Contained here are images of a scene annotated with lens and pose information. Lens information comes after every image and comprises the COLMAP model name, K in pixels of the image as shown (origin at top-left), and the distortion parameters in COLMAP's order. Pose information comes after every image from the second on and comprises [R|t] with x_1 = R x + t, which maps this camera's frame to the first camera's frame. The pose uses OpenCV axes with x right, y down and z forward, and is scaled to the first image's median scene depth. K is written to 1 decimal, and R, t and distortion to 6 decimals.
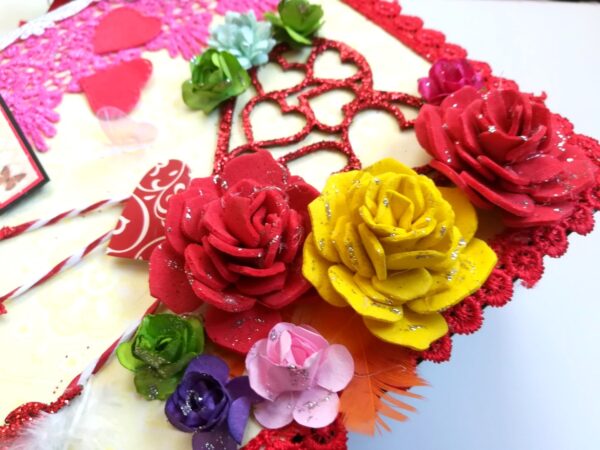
lens RADIAL K [[494.5, 0, 309.3], [0, 494.5, 222.3], [0, 0, 1]] dist [-0.040134, 0.020060]
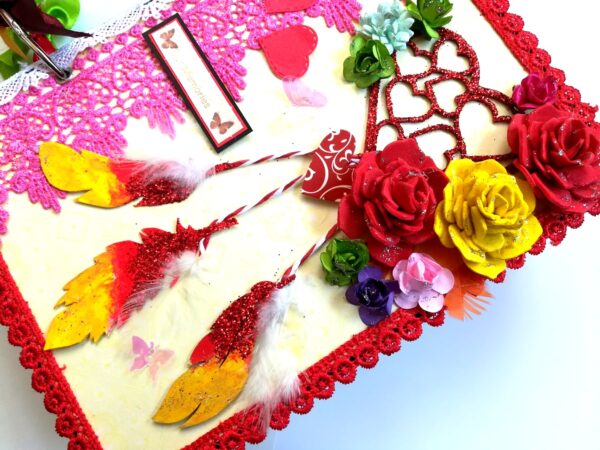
lens RADIAL K [[494.5, 0, 306.2], [0, 494.5, 221.1], [0, 0, 1]] dist [-0.040134, 0.020060]
pose [[0.992690, 0.103269, 0.062468, -0.471816], [-0.118586, 0.930849, 0.345627, -0.387997], [-0.022456, -0.350508, 0.936290, -0.496168]]
